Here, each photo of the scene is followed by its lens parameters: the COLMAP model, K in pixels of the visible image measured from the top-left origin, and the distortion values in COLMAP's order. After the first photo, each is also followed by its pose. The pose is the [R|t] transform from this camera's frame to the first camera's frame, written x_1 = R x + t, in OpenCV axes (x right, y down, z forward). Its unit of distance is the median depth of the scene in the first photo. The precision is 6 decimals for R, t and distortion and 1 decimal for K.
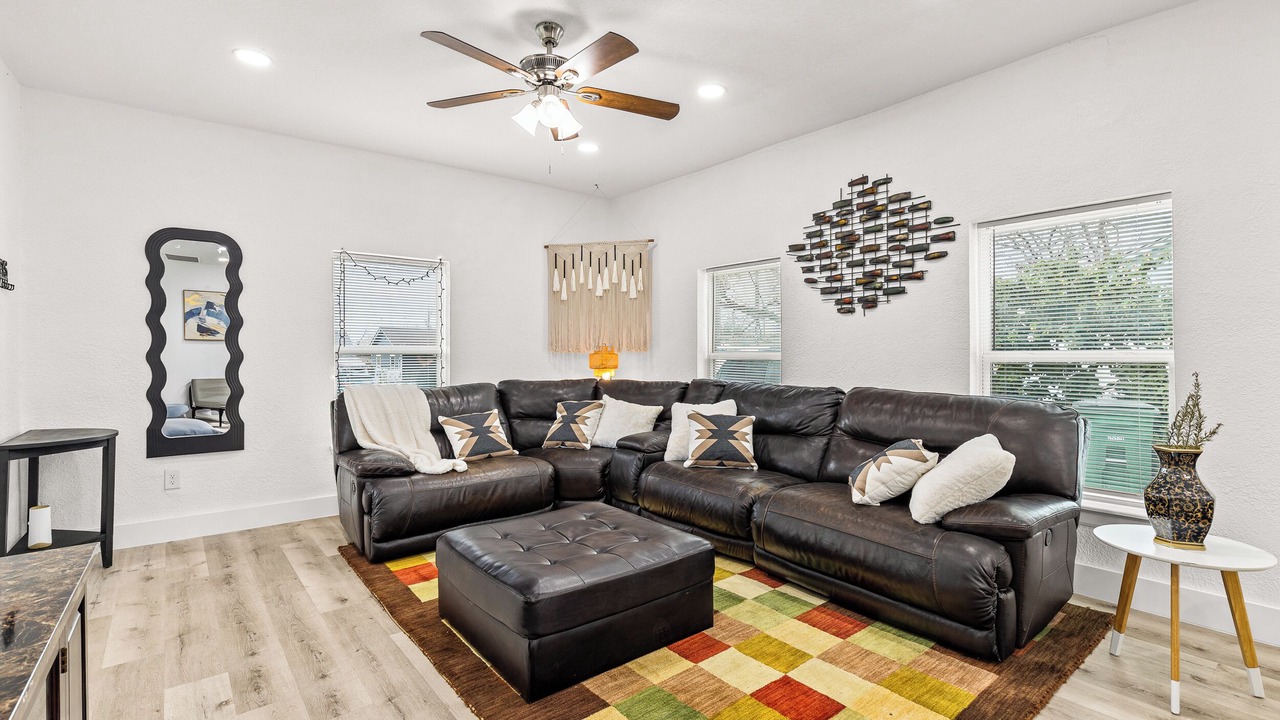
lens RADIAL K [[579.7, 0, 641.8], [0, 579.7, 355.6], [0, 0, 1]] dist [0.008947, -0.000839]
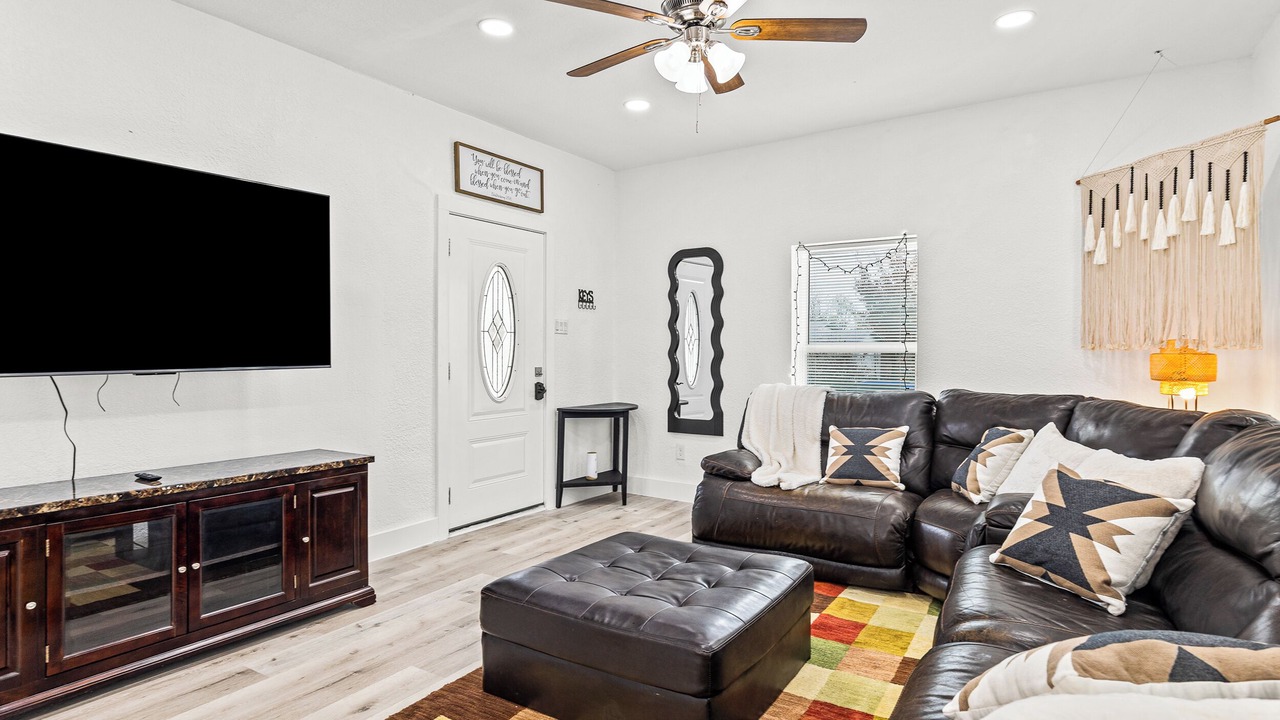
lens RADIAL K [[674.6, 0, 647.3], [0, 674.6, 357.7], [0, 0, 1]] dist [0.000134, -0.000104]
pose [[0.325954, 0.011150, -0.945320, 0.528964], [-0.006565, 0.999933, 0.009531, -0.002981], [0.945363, 0.003100, 0.326005, 0.454784]]
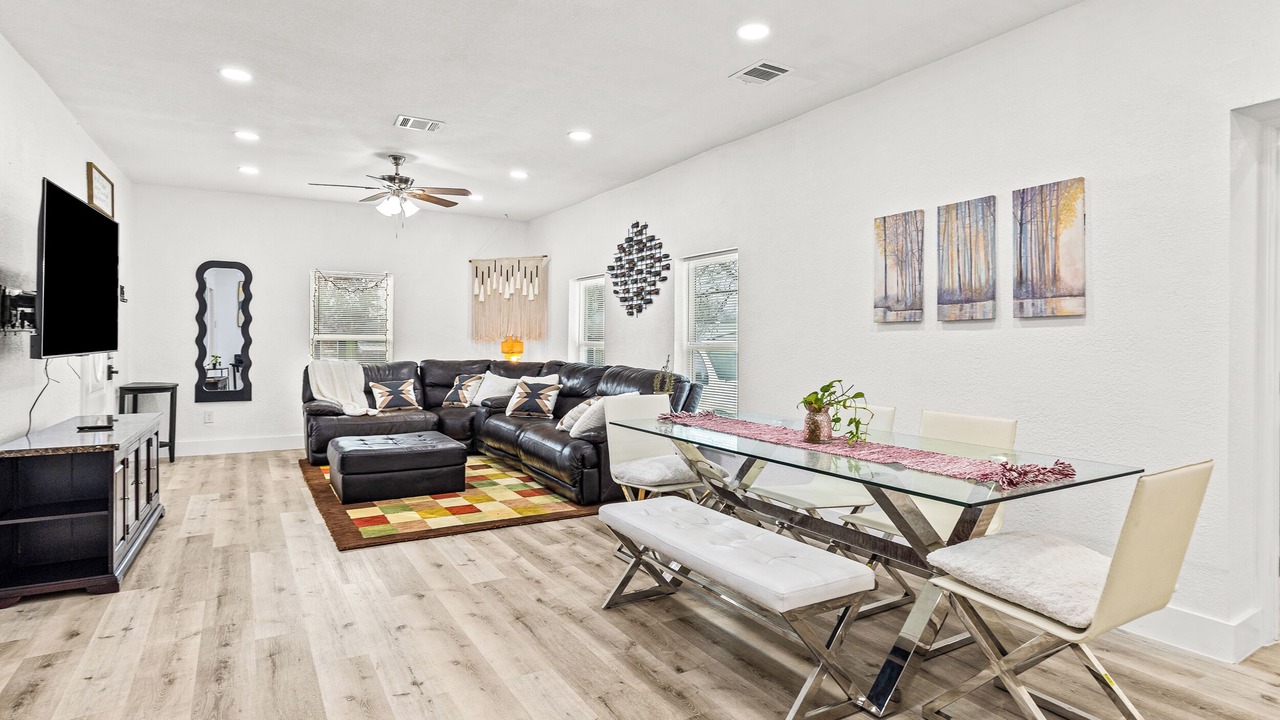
lens RADIAL K [[667.9, 0, 650.3], [0, 667.9, 341.3], [0, 0, 1]] dist [-0.002478, -0.000803]
pose [[0.990741, 0.010264, -0.135380, 0.641999], [-0.011046, 0.999926, -0.005029, -0.000504], [0.135319, 0.006478, 0.990781, -0.654184]]
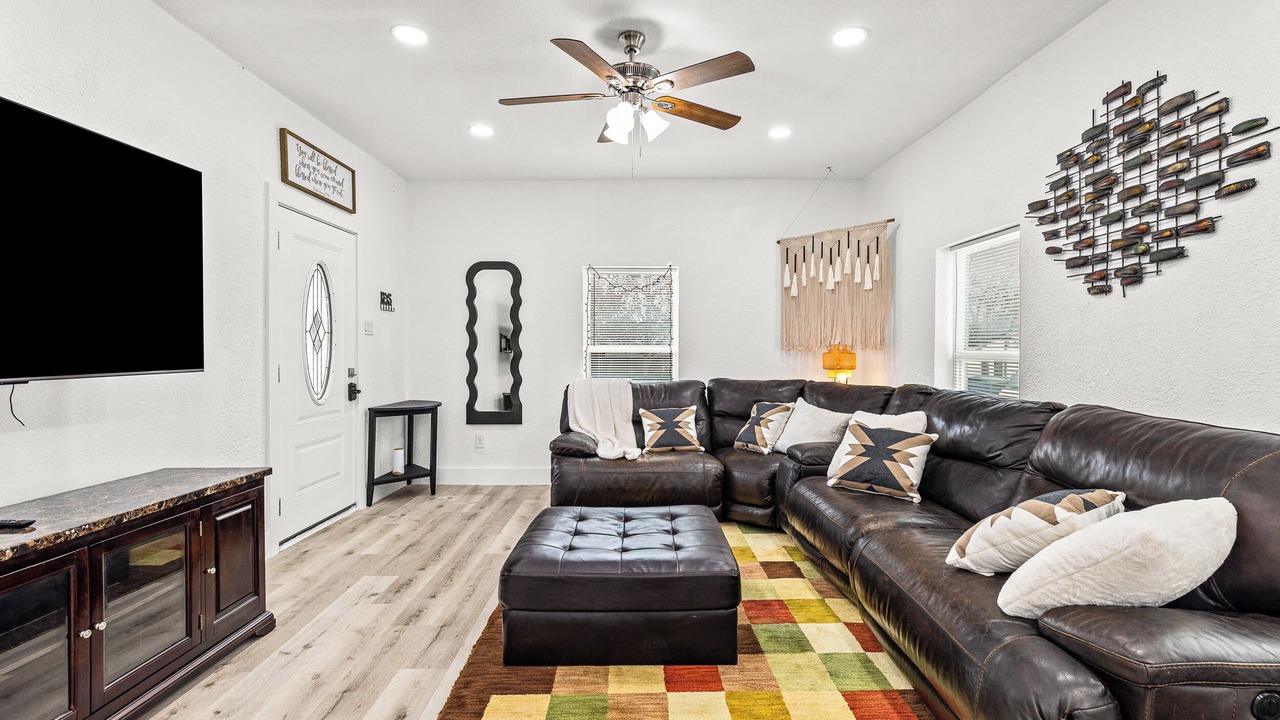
lens RADIAL K [[575.6, 0, 646.9], [0, 575.6, 359.0], [0, 0, 1]] dist [0.000680, -0.000628]
pose [[0.787207, 0.010293, -0.616603, 0.360046], [-0.004921, 0.999934, 0.010409, -0.002165], [0.616669, -0.005159, 0.787206, 0.155341]]
